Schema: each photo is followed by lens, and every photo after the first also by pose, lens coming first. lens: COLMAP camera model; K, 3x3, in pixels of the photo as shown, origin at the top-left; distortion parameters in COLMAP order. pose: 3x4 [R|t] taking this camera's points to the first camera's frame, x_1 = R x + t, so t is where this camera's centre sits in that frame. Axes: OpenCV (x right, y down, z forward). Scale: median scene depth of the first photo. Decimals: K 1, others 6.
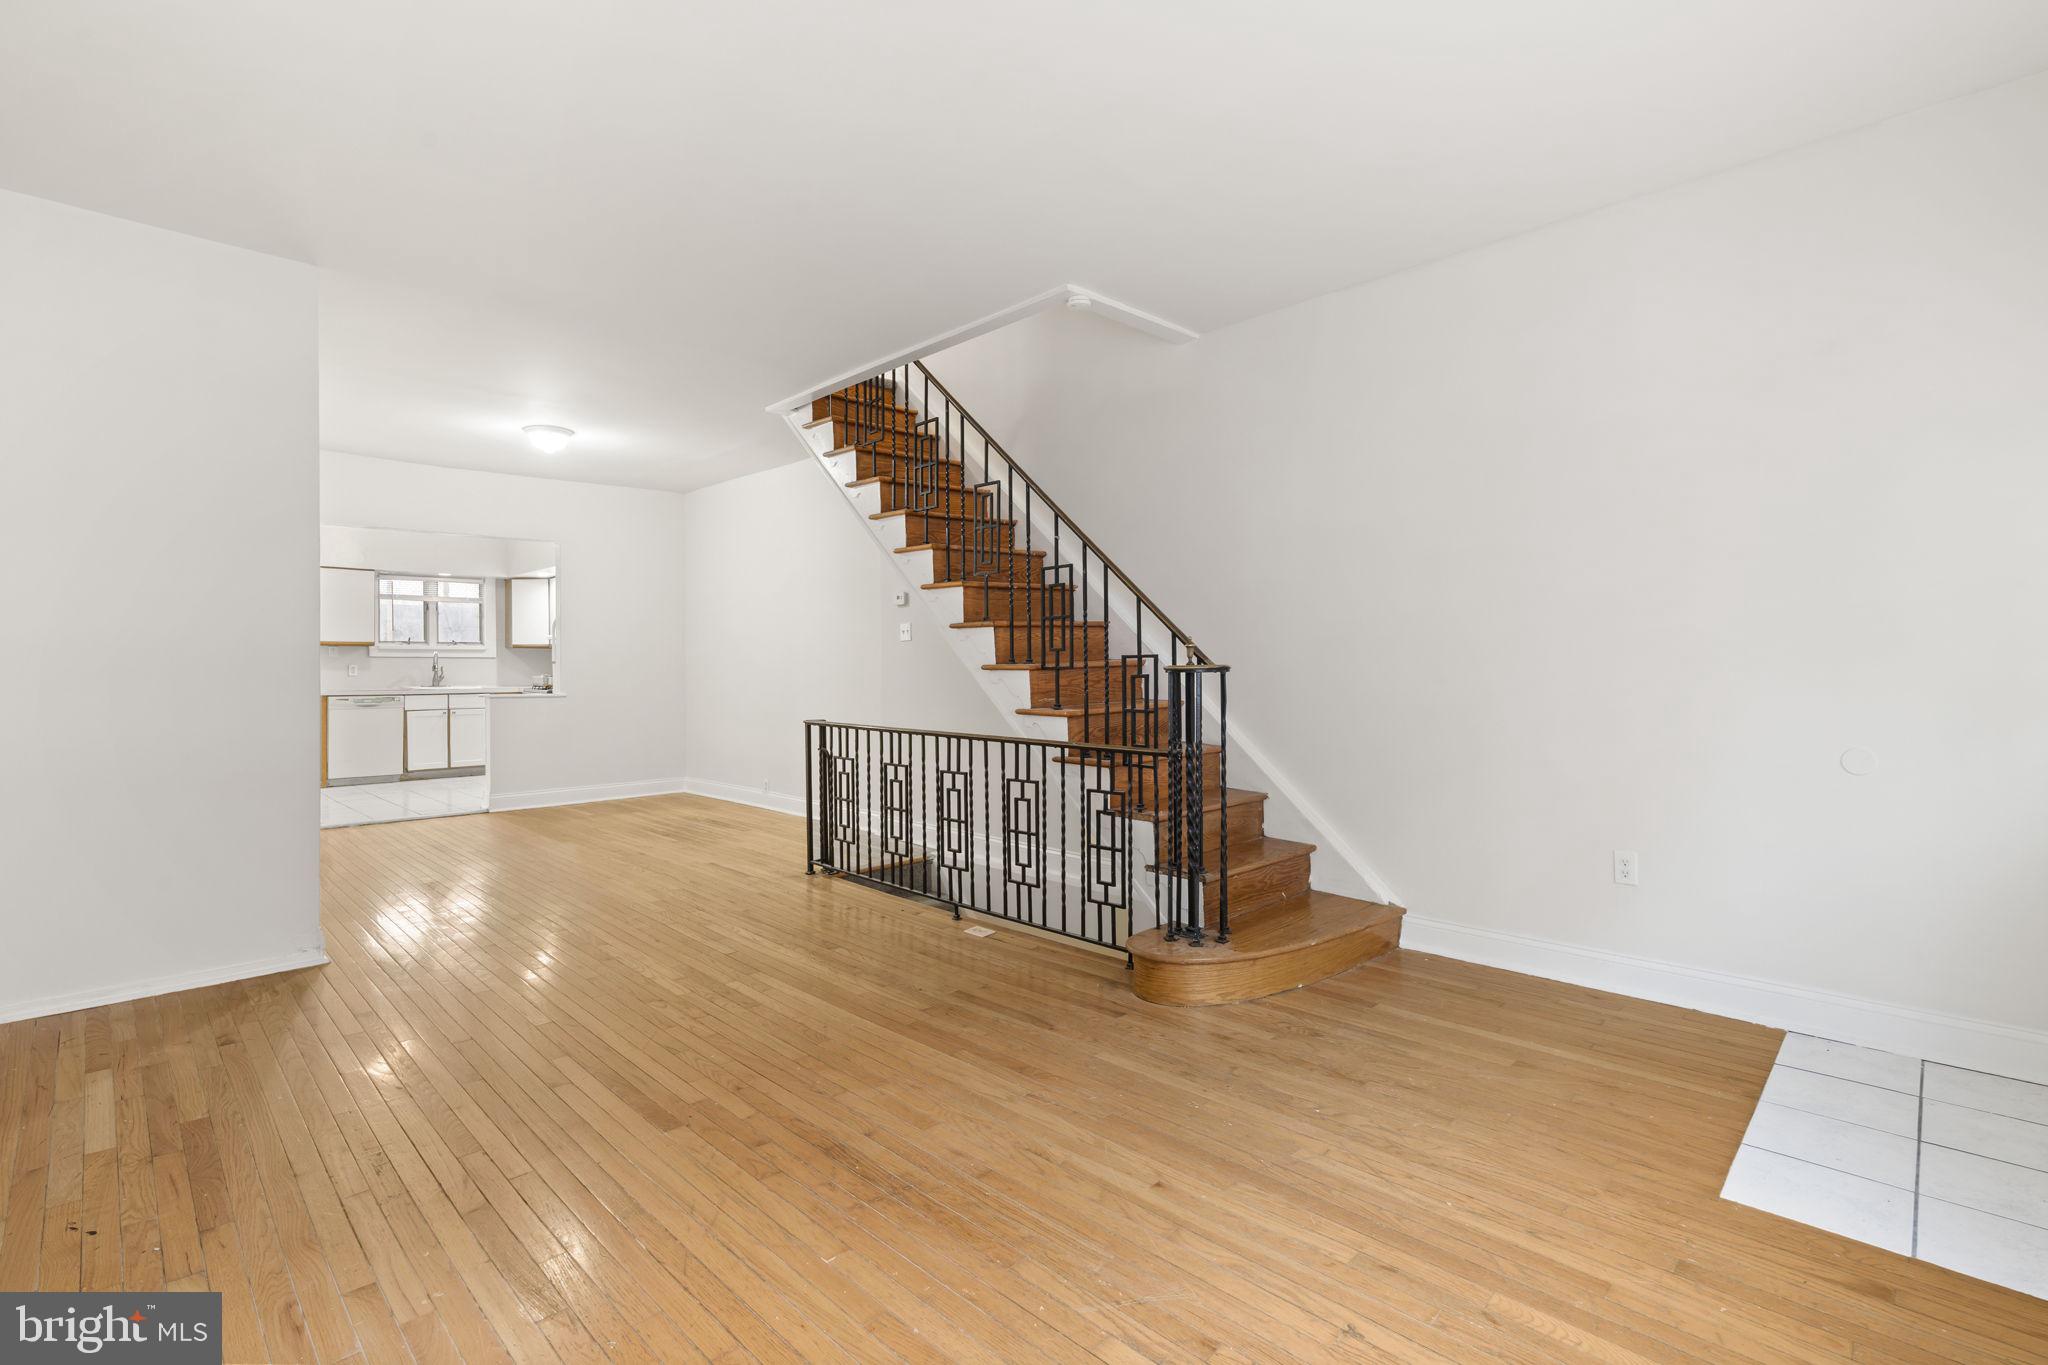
lens RADIAL K [[946.5, 0, 1030.0], [0, 946.5, 670.8], [0, 0, 1]] dist [-0.008371, 0.002116]
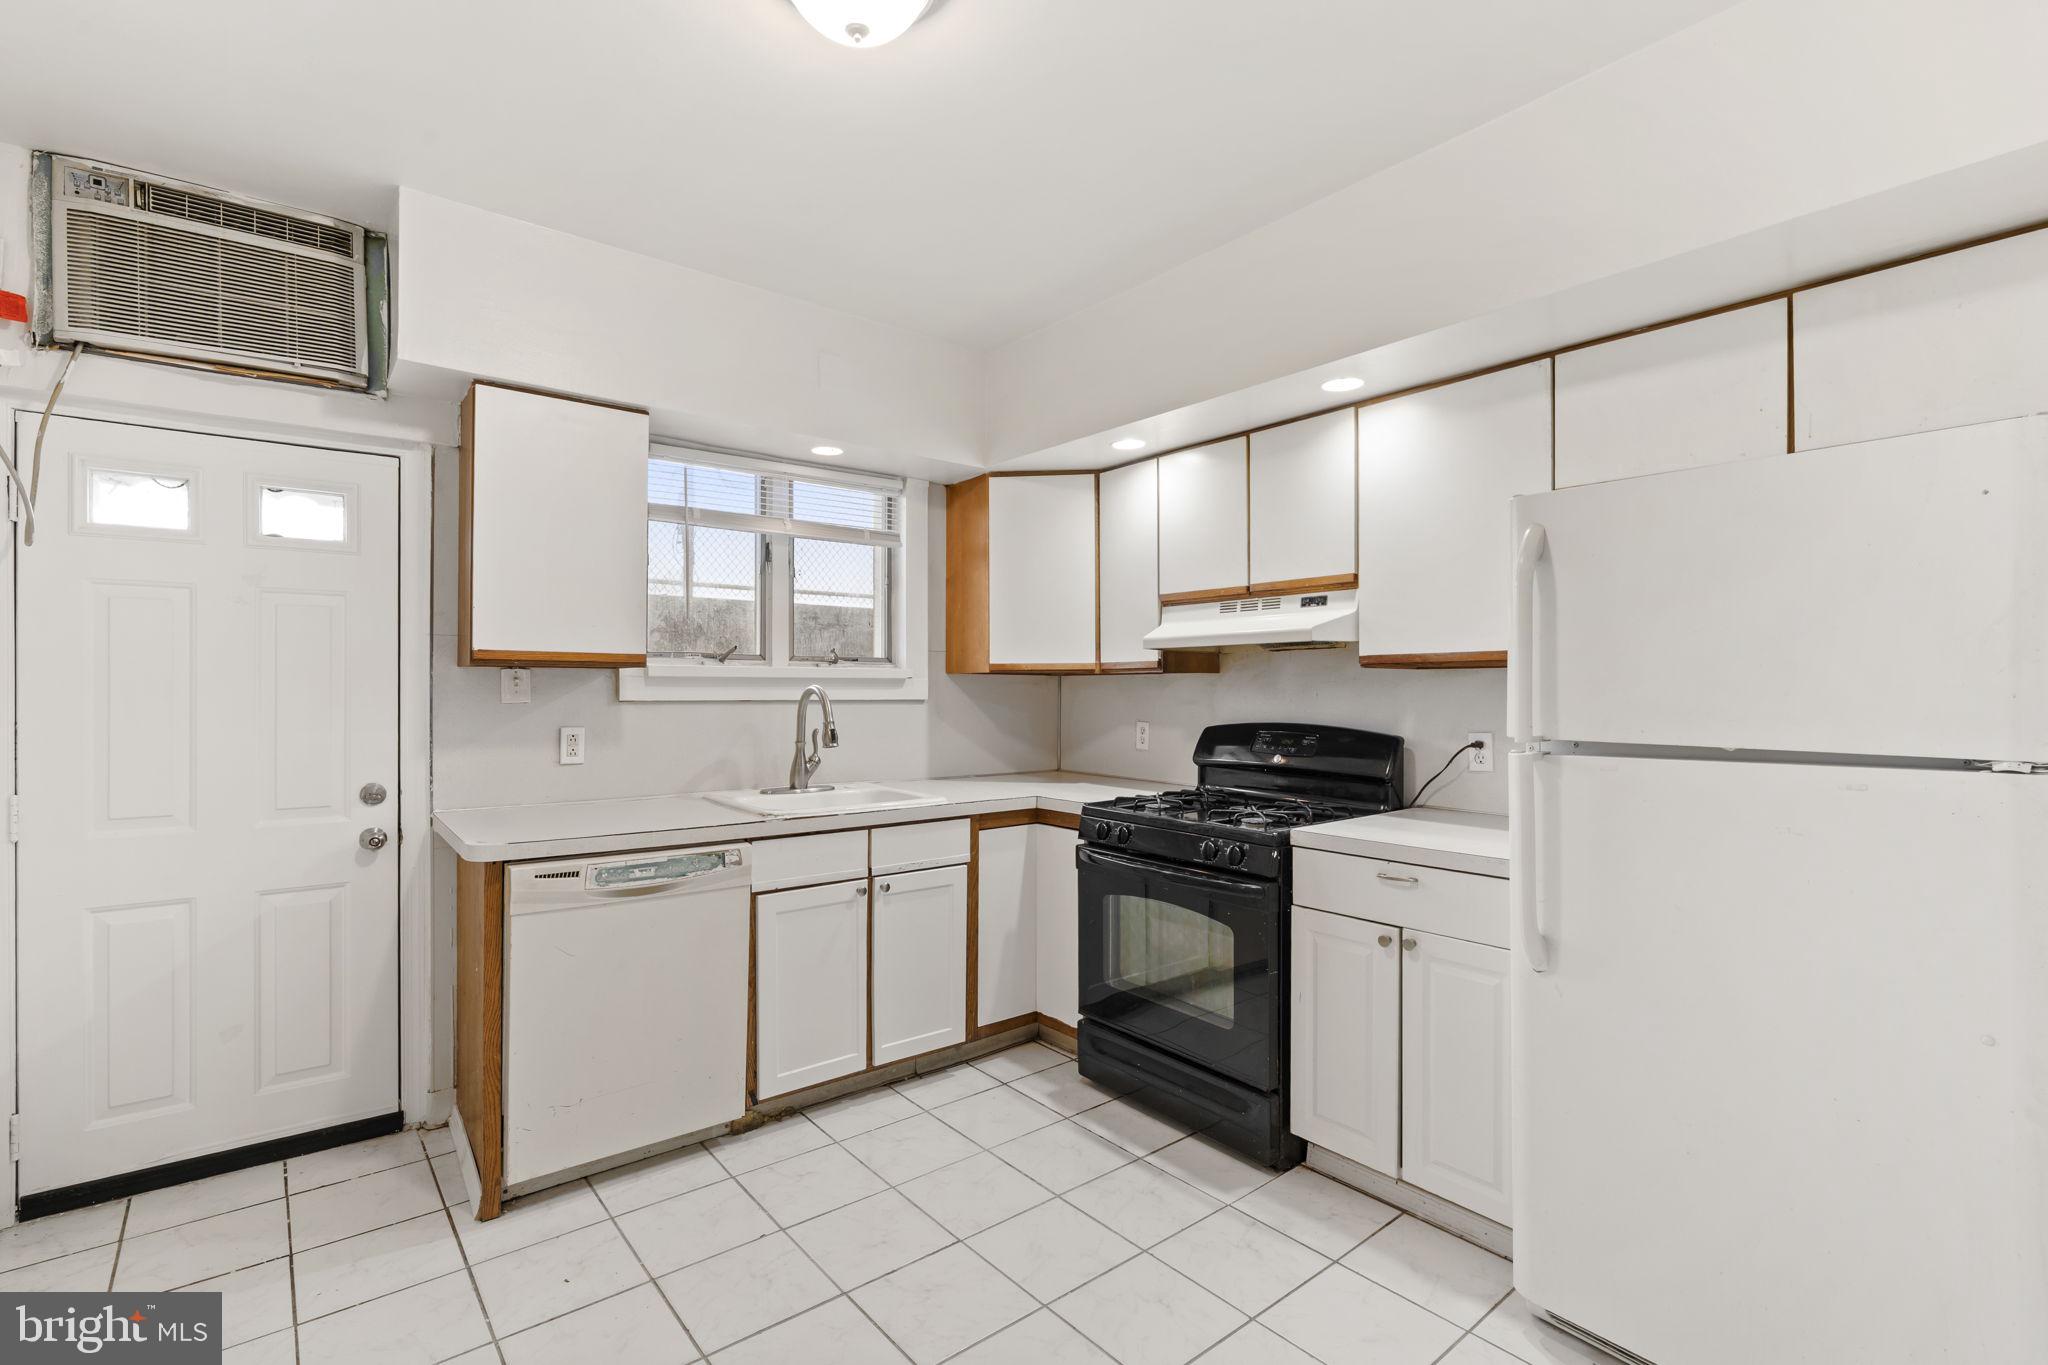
lens RADIAL K [[946.5, 0, 1046.6], [0, 946.5, 688.9], [0, 0, 1]] dist [-0.008371, 0.002116]
pose [[0.996074, 0.001506, -0.088517, -0.834909], [-0.002101, 0.999976, -0.006637, -0.027461], [0.088505, 0.006797, 0.996053, 1.101313]]
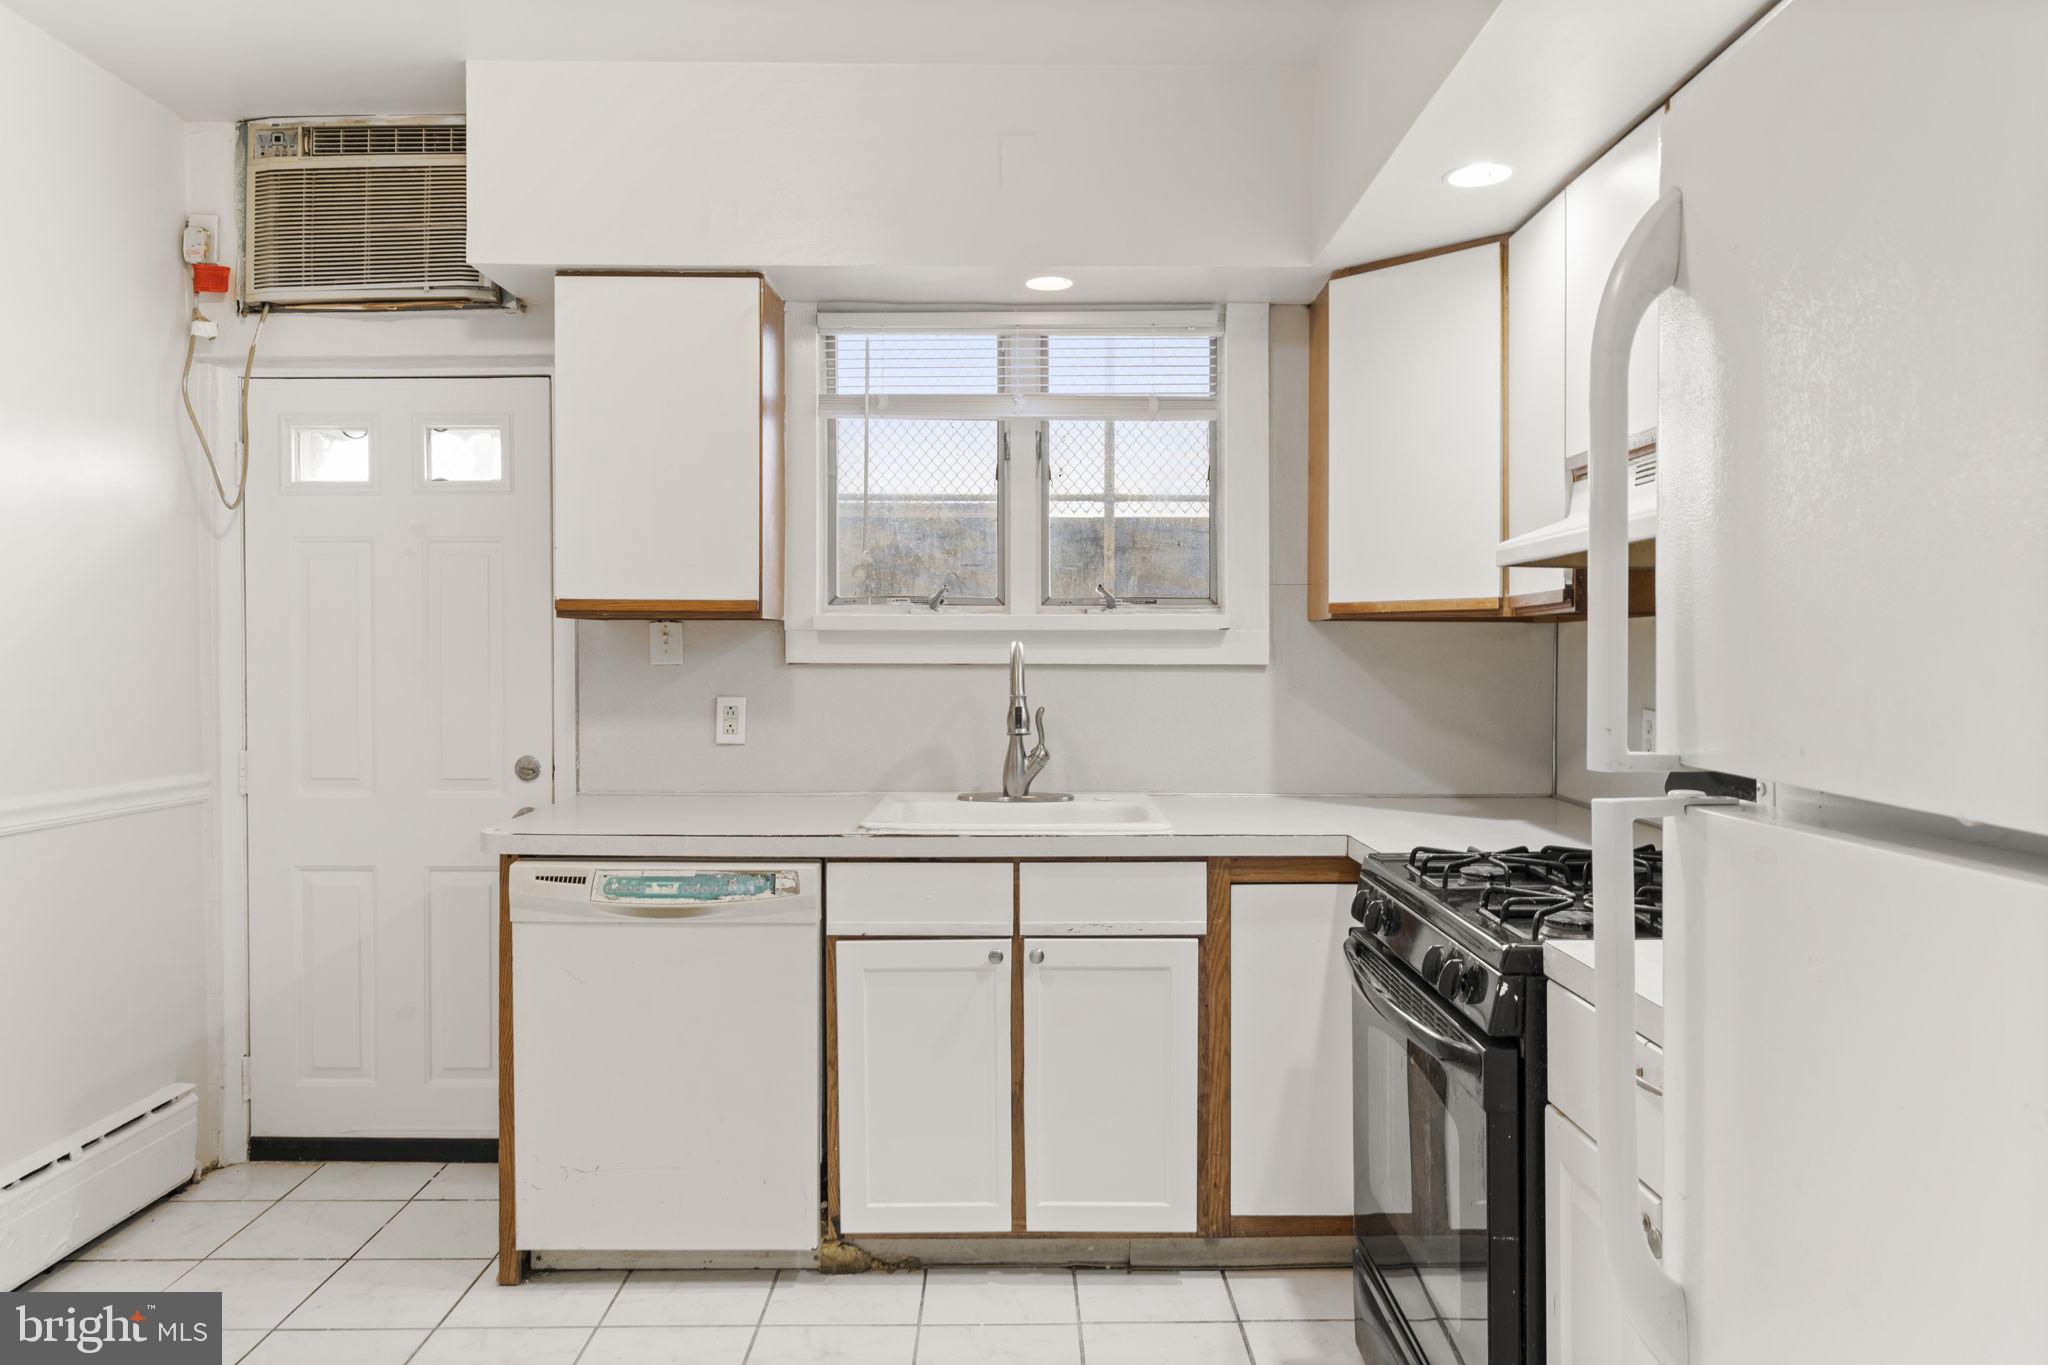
lens RADIAL K [[1419.6, 0, 1013.5], [0, 1419.6, 673.2], [0, 0, 1]] dist [0.000813, 0.001755]
pose [[0.712614, 0.010445, -0.701478, -0.644467], [-0.005485, 0.999942, 0.009317, -0.025764], [0.701535, -0.002792, 0.712630, 1.238258]]
